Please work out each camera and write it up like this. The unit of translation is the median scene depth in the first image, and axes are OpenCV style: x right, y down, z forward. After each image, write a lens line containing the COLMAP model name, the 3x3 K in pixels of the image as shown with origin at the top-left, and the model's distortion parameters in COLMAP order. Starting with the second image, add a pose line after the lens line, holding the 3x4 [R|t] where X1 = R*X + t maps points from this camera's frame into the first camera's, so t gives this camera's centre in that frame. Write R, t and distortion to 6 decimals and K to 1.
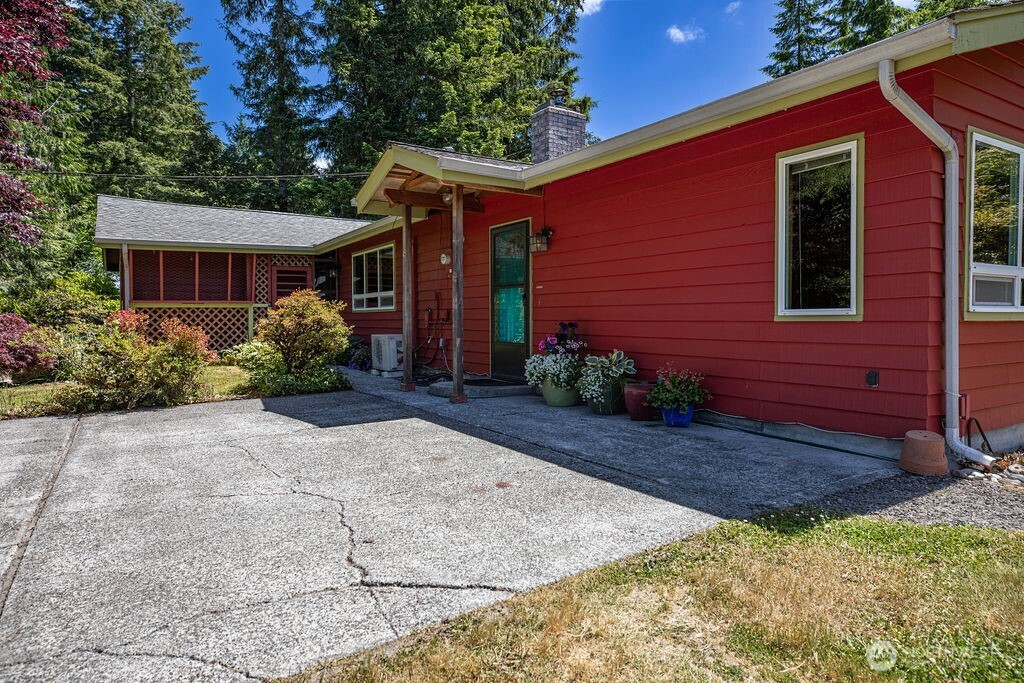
lens RADIAL K [[641.5, 0, 511.4], [0, 641.5, 322.4], [0, 0, 1]] dist [0.000053, -0.000461]
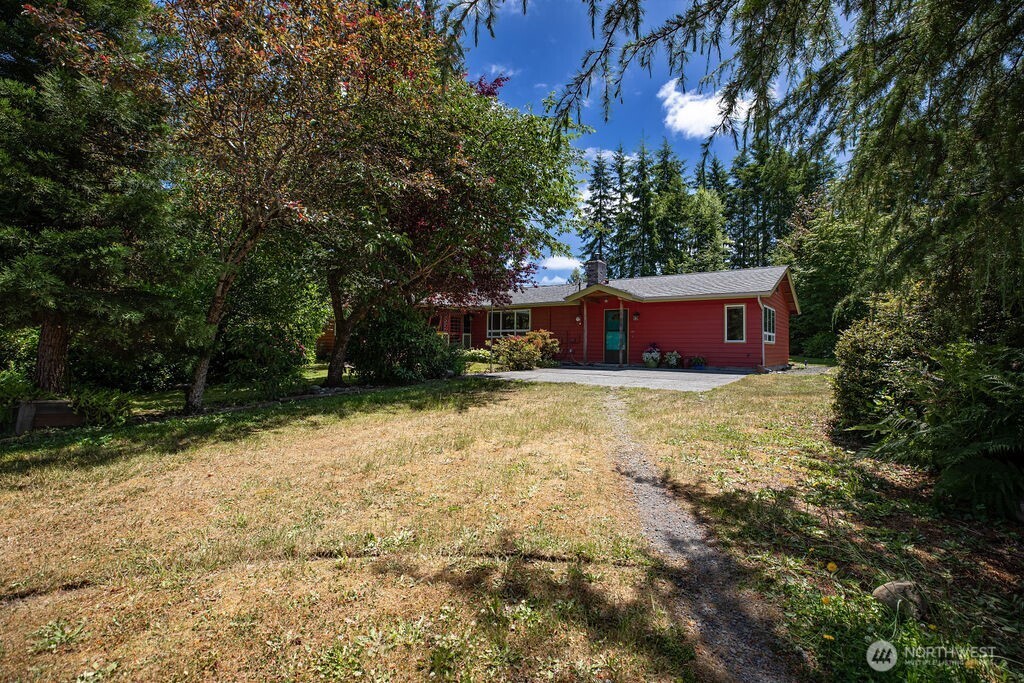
lens RADIAL K [[485.2, 0, 513.3], [0, 485.2, 332.7], [0, 0, 1]] dist [-0.018265, 0.000230]
pose [[0.932574, 0.026100, 0.360034, -0.834633], [-0.013680, 0.999222, -0.037001, 0.027853], [-0.360720, 0.029581, 0.932205, -0.604409]]
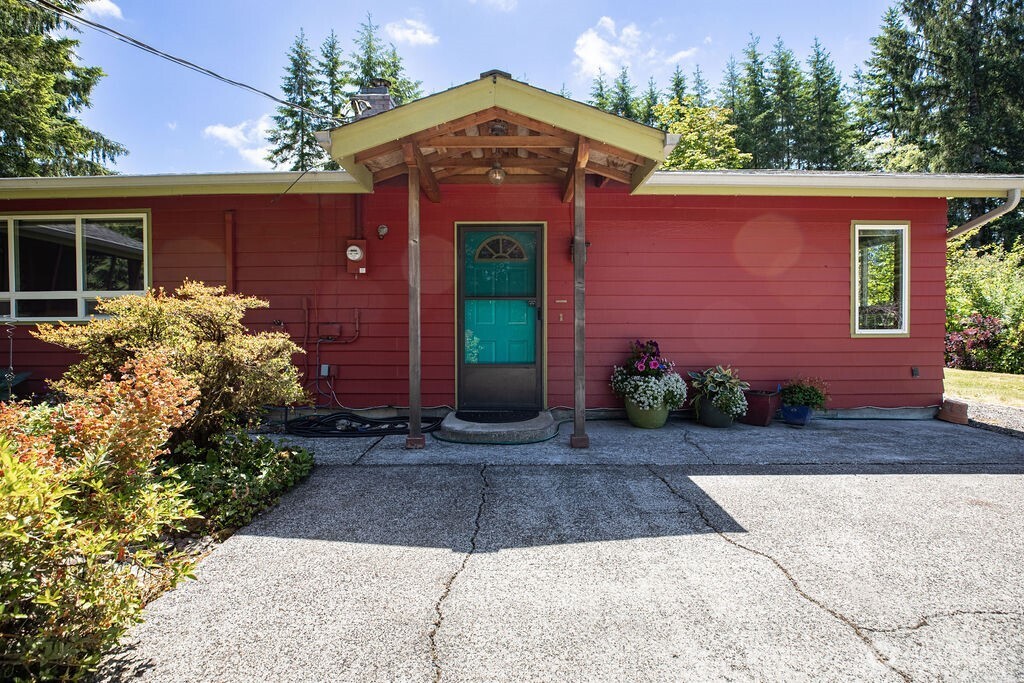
lens RADIAL K [[485.2, 0, 513.3], [0, 485.2, 332.7], [0, 0, 1]] dist [-0.018265, 0.000230]
pose [[0.543122, -0.012993, 0.839553, -0.359274], [0.005680, 0.999914, 0.011800, -0.011728], [-0.839635, -0.001641, 0.543149, 0.430775]]
